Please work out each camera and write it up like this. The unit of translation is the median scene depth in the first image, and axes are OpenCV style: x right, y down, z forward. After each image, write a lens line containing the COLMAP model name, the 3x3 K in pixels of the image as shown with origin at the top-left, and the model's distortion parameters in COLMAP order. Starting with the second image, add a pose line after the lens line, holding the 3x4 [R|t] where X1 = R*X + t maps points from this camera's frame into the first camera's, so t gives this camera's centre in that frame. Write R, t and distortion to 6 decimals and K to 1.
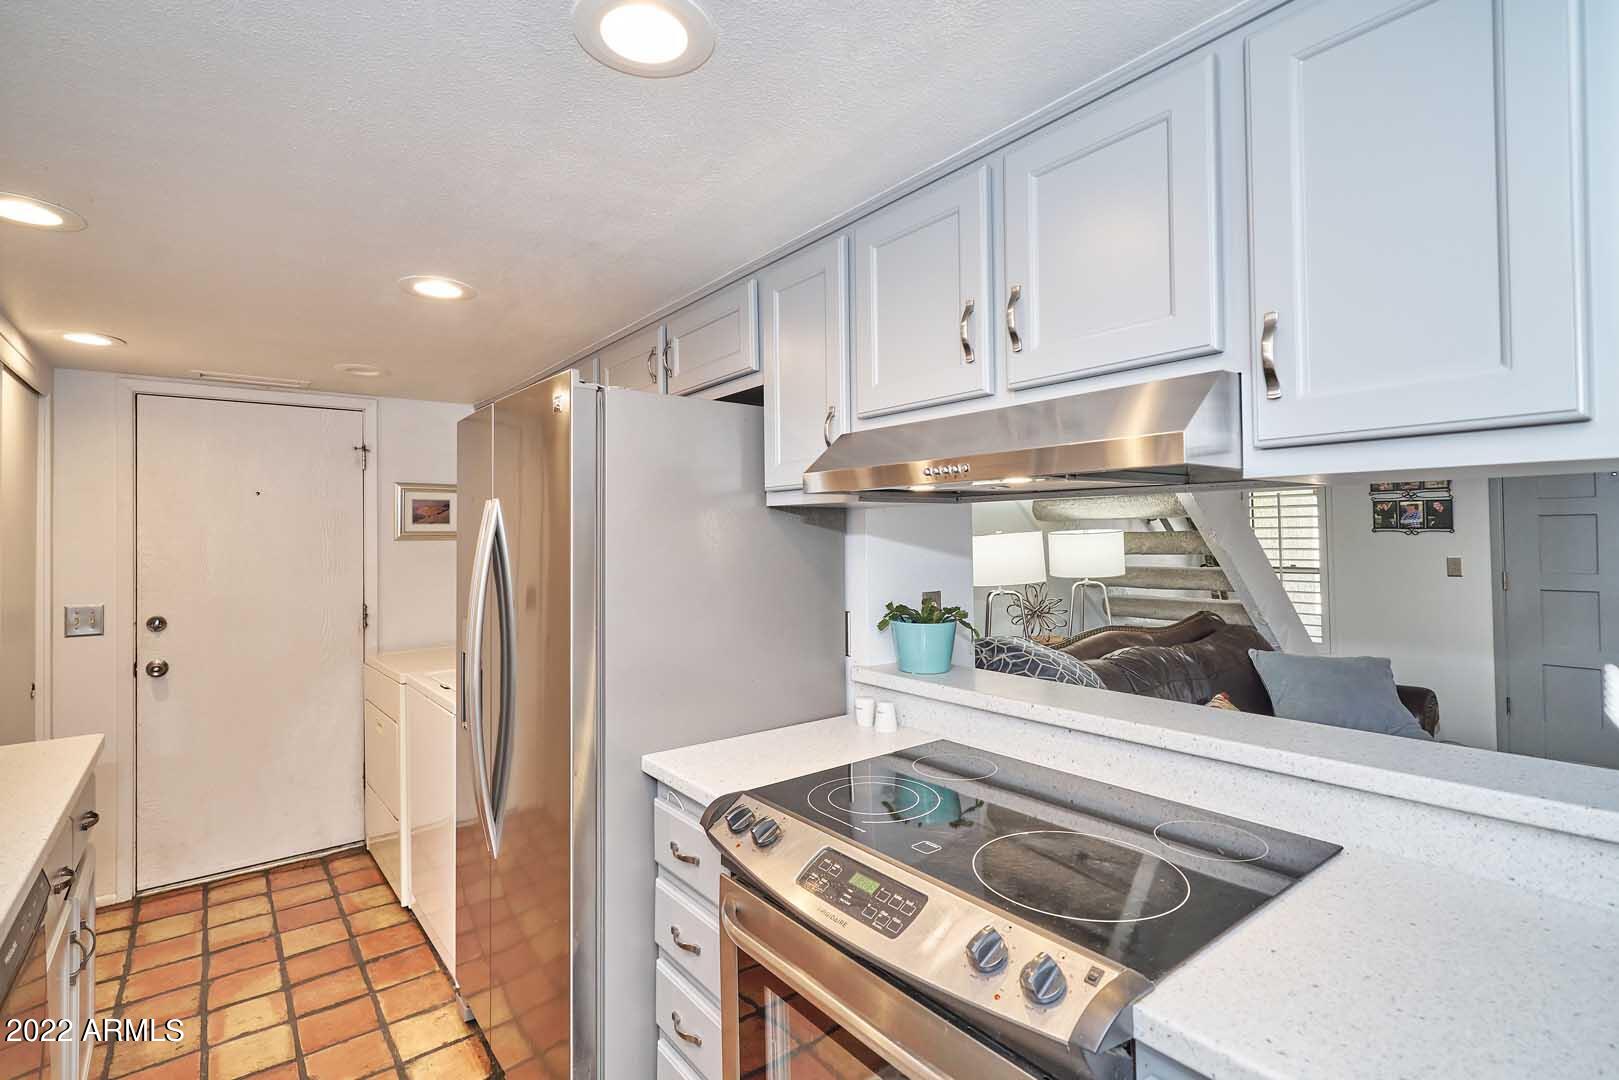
lens RADIAL K [[766.1, 0, 808.3], [0, 766.1, 530.2], [0, 0, 1]] dist [0.003422, -0.001439]
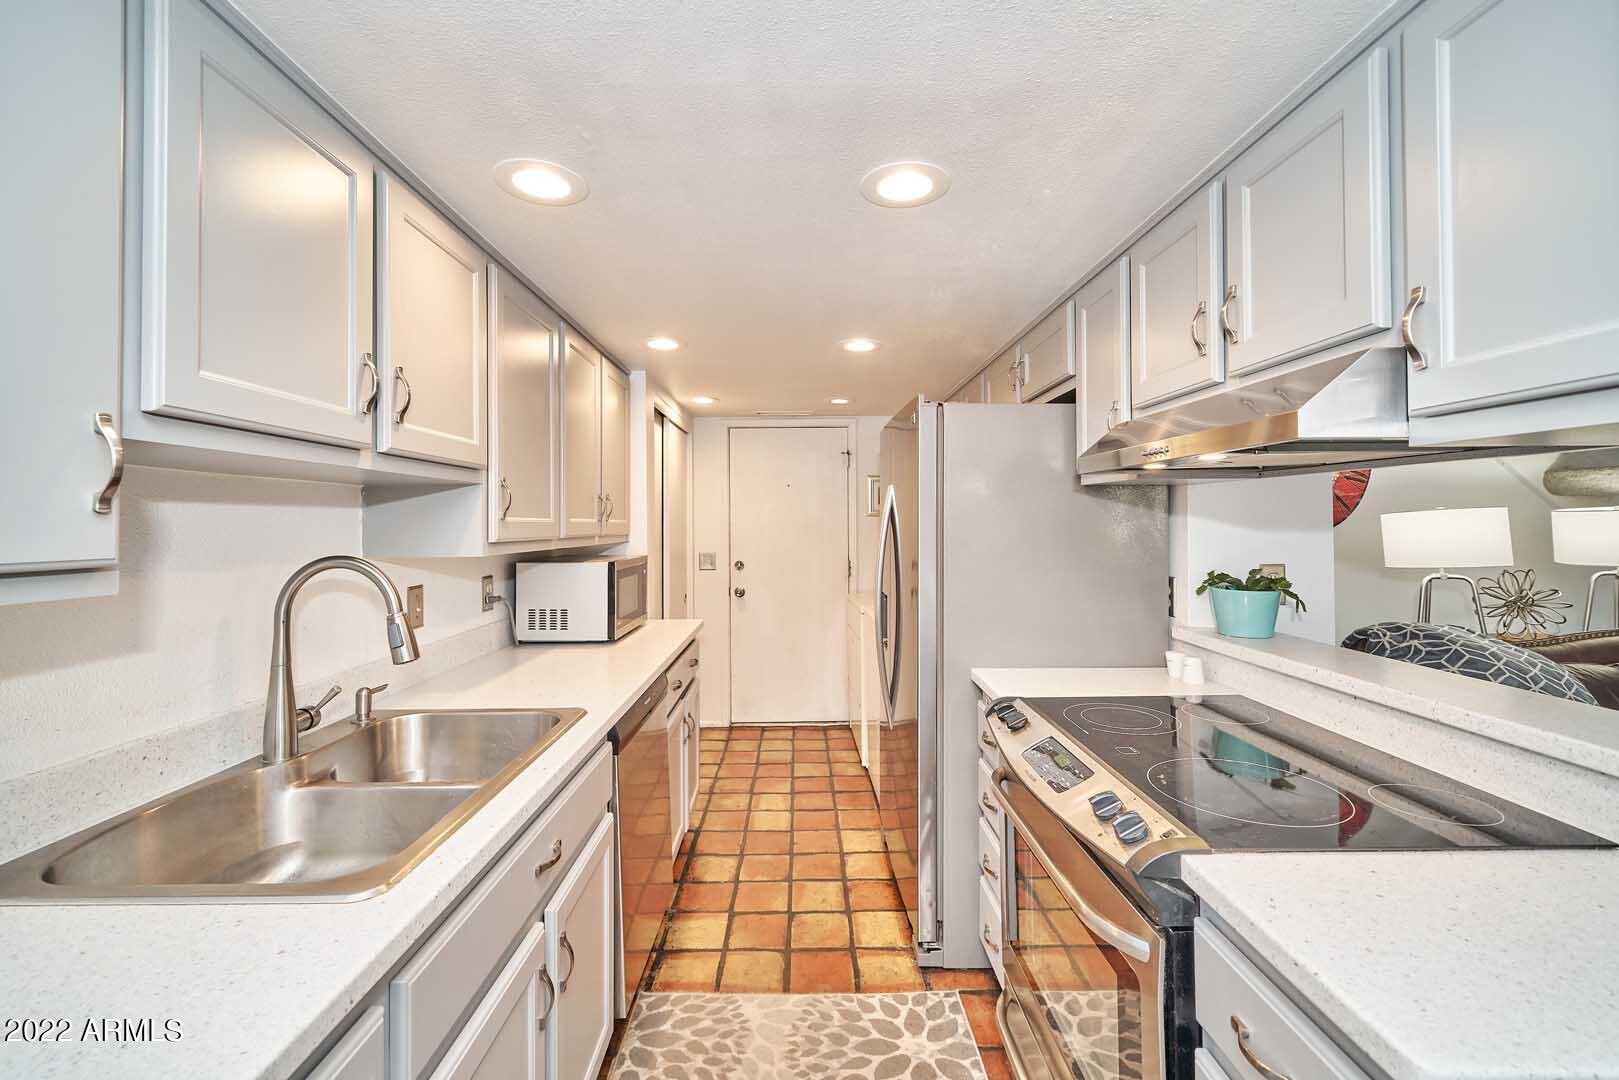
lens RADIAL K [[662.7, 0, 809.2], [0, 662.7, 526.1], [0, 0, 1]] dist [0.011293, -0.000109]
pose [[0.803024, 0.012125, -0.595824, 0.173072], [0.000855, 0.999769, 0.021497, 0.008125], [0.595947, -0.017772, 0.802827, -0.086383]]
